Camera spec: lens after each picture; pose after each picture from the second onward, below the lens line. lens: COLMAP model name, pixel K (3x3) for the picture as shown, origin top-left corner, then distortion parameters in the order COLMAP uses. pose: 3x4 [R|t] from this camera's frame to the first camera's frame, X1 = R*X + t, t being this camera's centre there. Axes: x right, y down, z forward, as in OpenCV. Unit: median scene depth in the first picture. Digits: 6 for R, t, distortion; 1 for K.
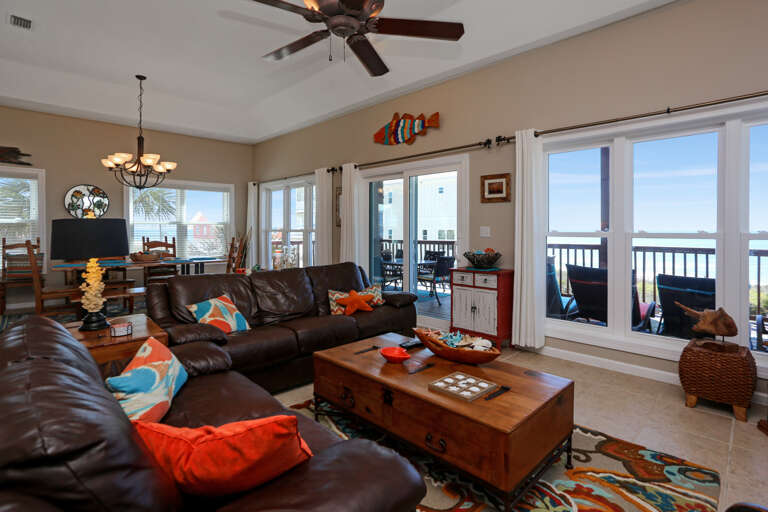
lens RADIAL K [[390.1, 0, 397.2], [0, 390.1, 224.7], [0, 0, 1]] dist [-0.057932, 0.031397]
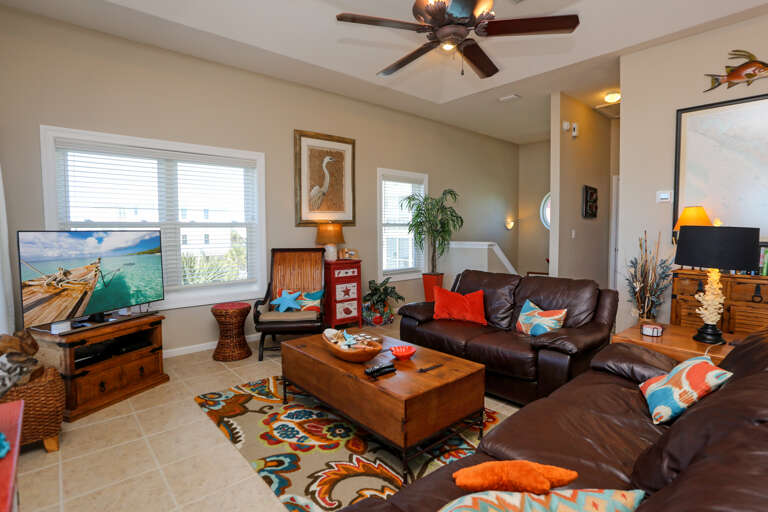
lens RADIAL K [[390.1, 0, 397.2], [0, 390.1, 224.7], [0, 0, 1]] dist [-0.057932, 0.031397]
pose [[-0.996252, 0.019828, 0.084196, -0.039077], [0.019371, 0.999793, -0.006245, 0.001304], [-0.084302, -0.004590, -0.996430, 1.147594]]
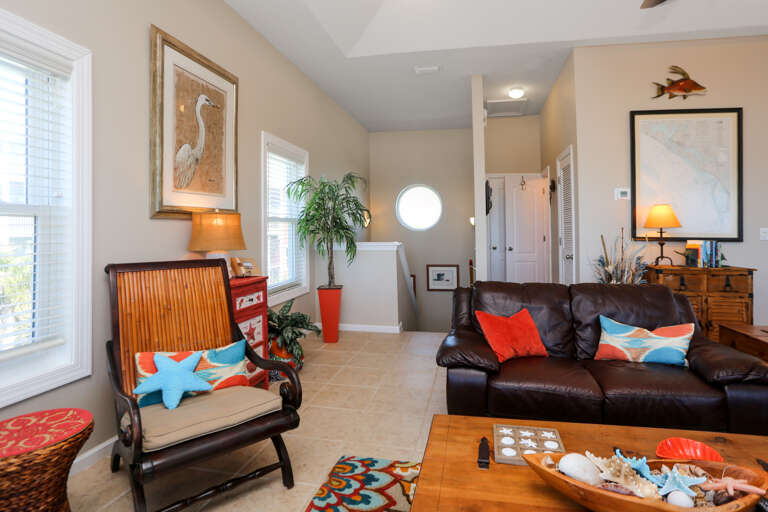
lens RADIAL K [[390.1, 0, 397.2], [0, 390.1, 224.7], [0, 0, 1]] dist [-0.057932, 0.031397]
pose [[-0.851073, 0.011360, -0.524925, 0.352231], [0.011155, 0.999931, 0.003554, 0.005294], [0.524929, -0.002831, -0.851141, 0.692831]]
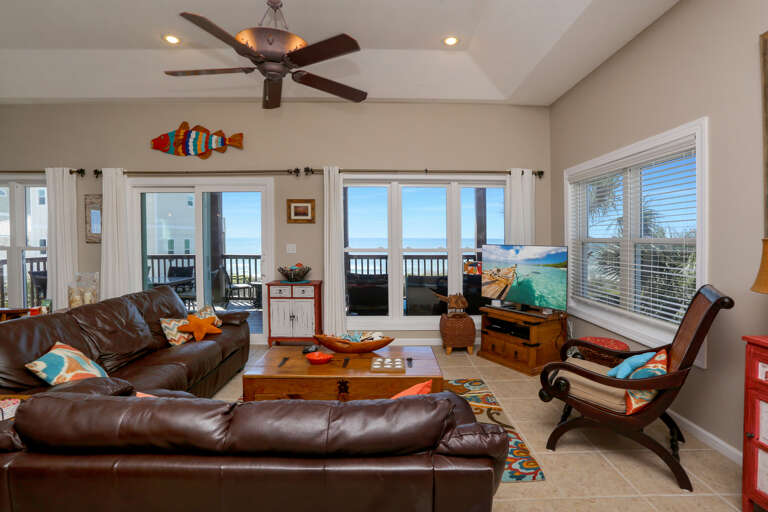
lens RADIAL K [[390.1, 0, 397.2], [0, 390.1, 224.7], [0, 0, 1]] dist [-0.057932, 0.031397]
pose [[0.685262, 0.022621, 0.727945, -0.400314], [-0.009778, 0.999713, -0.021862, -0.031347], [-0.728231, 0.007863, 0.685287, -0.005347]]
